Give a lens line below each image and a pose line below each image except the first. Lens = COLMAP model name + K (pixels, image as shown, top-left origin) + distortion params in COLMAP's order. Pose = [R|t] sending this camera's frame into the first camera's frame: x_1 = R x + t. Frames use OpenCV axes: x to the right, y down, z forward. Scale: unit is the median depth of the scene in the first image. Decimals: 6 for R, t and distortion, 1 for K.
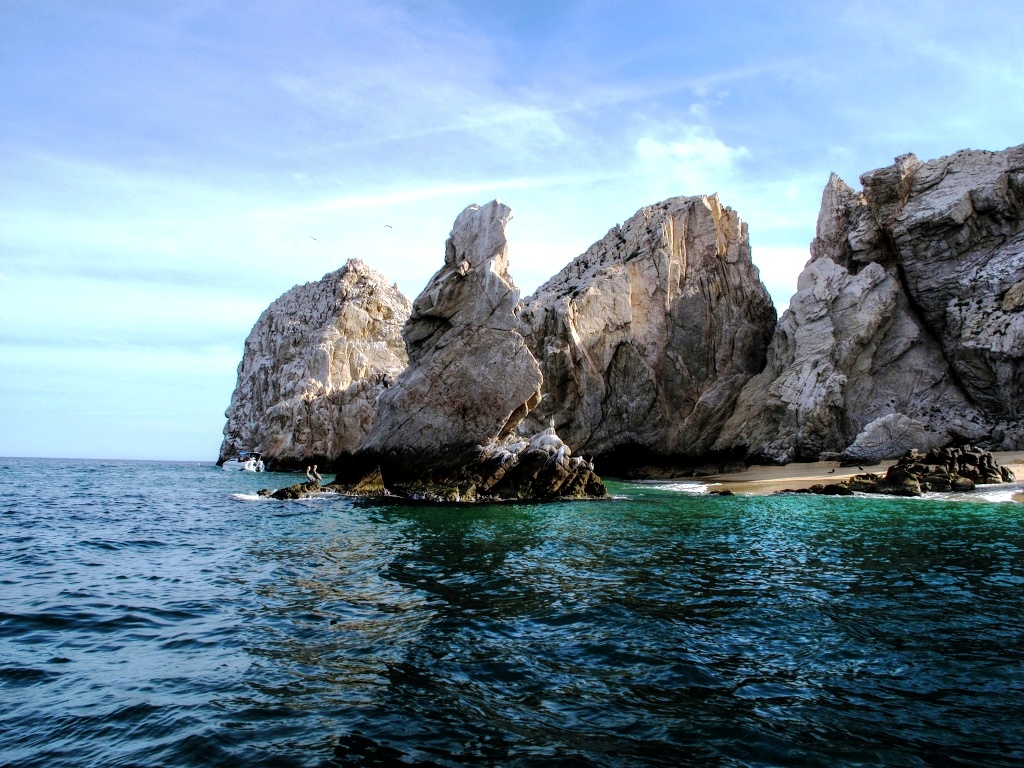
lens RADIAL K [[832.8, 0, 512.2], [0, 832.8, 384.4], [0, 0, 1]] dist [-0.094678, 0.008359]
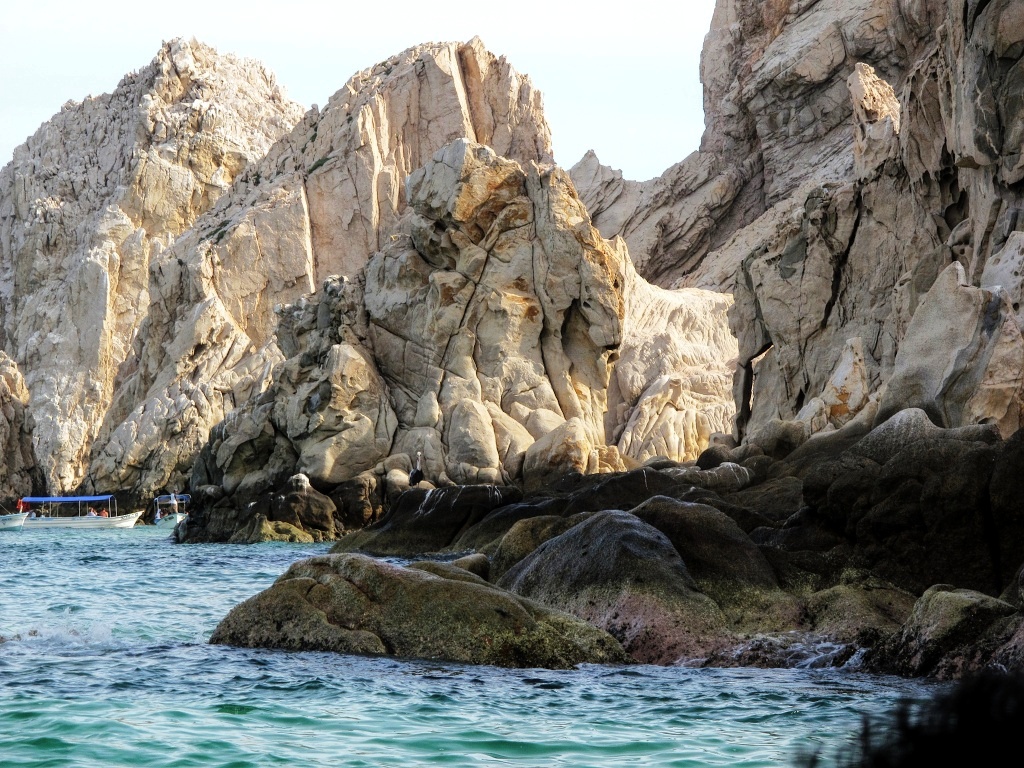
lens RADIAL K [[4183.4, 0, 512.0], [0, 4183.4, 384.3], [0, 0, 1]] dist [-0.065189, 0.000000]
pose [[0.937832, -0.033153, -0.345504, 1.227084], [0.056573, 0.996717, 0.057922, -0.148432], [0.342449, -0.073867, 0.936628, -1.709861]]
